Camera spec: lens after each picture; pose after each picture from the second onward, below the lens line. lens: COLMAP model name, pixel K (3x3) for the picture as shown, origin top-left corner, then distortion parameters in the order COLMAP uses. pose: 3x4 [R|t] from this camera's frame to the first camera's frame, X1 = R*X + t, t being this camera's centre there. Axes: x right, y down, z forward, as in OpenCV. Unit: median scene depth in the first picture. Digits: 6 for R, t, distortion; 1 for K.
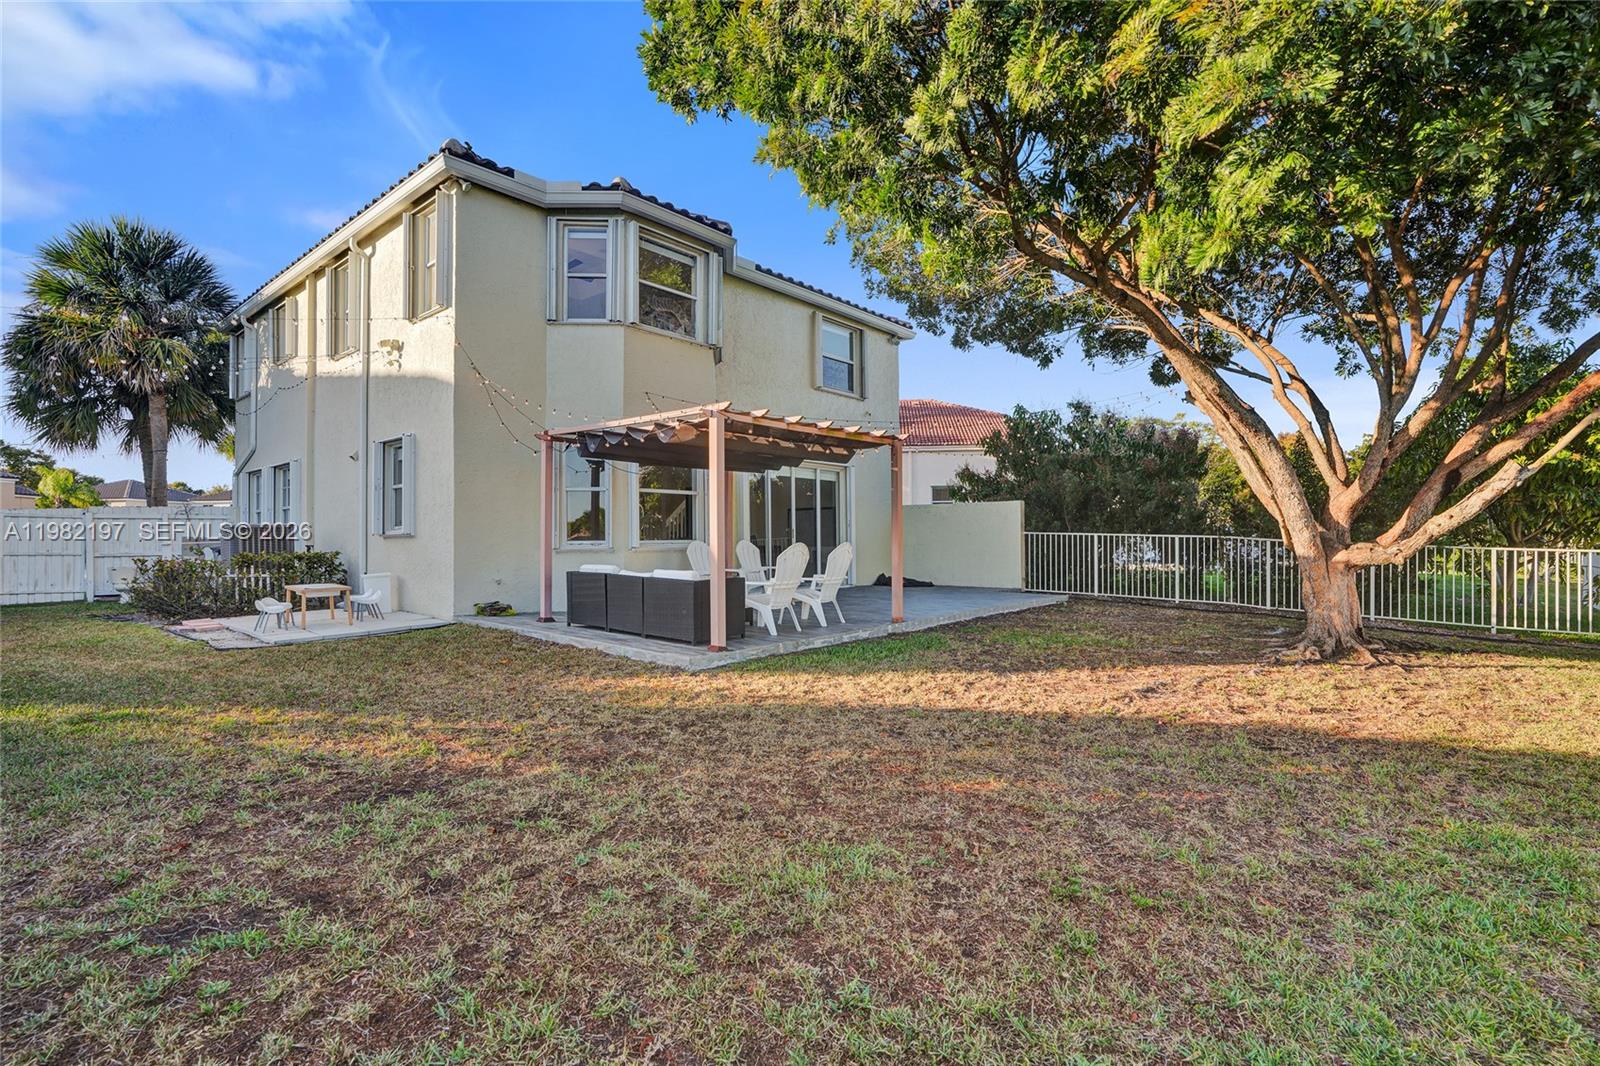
lens RADIAL K [[741.1, 0, 794.7], [0, 741.1, 522.6], [0, 0, 1]] dist [-0.060210, 0.023412]
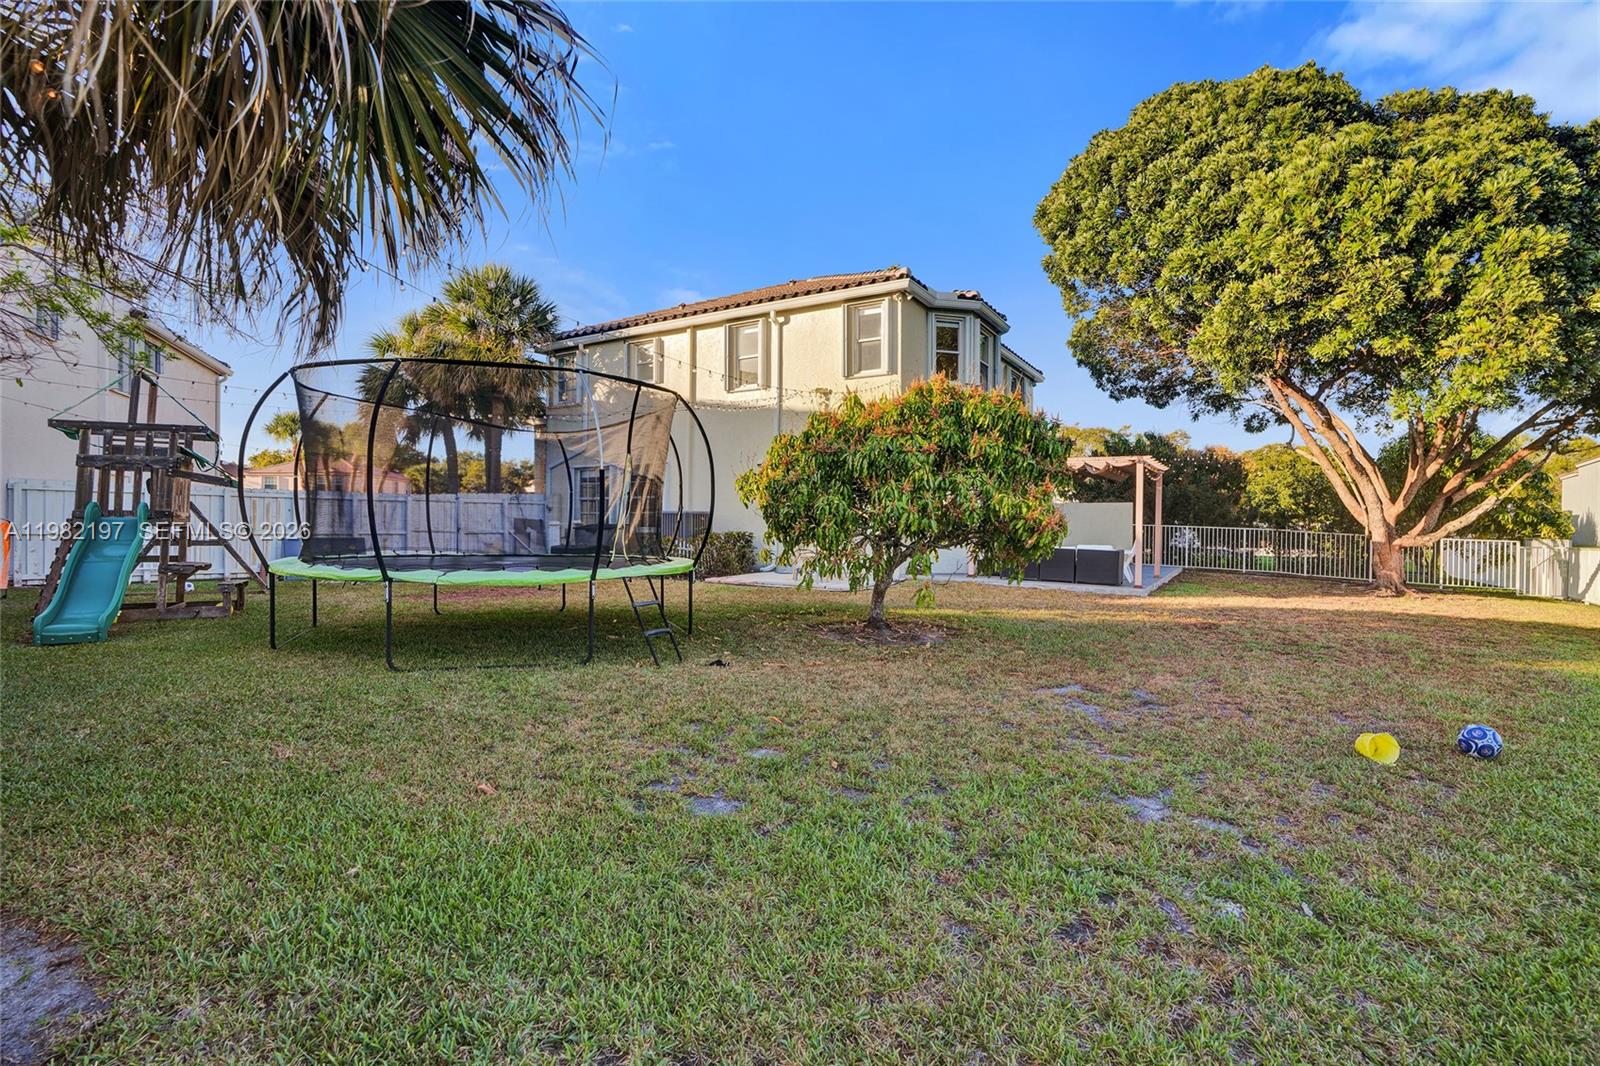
lens RADIAL K [[741.1, 0, 794.7], [0, 741.1, 522.6], [0, 0, 1]] dist [-0.060210, 0.023412]
pose [[0.989324, 0.016555, 0.144788, -1.002145], [-0.018699, 0.999734, 0.013464, 0.000939], [-0.144527, -0.016028, 0.989371, -0.579047]]
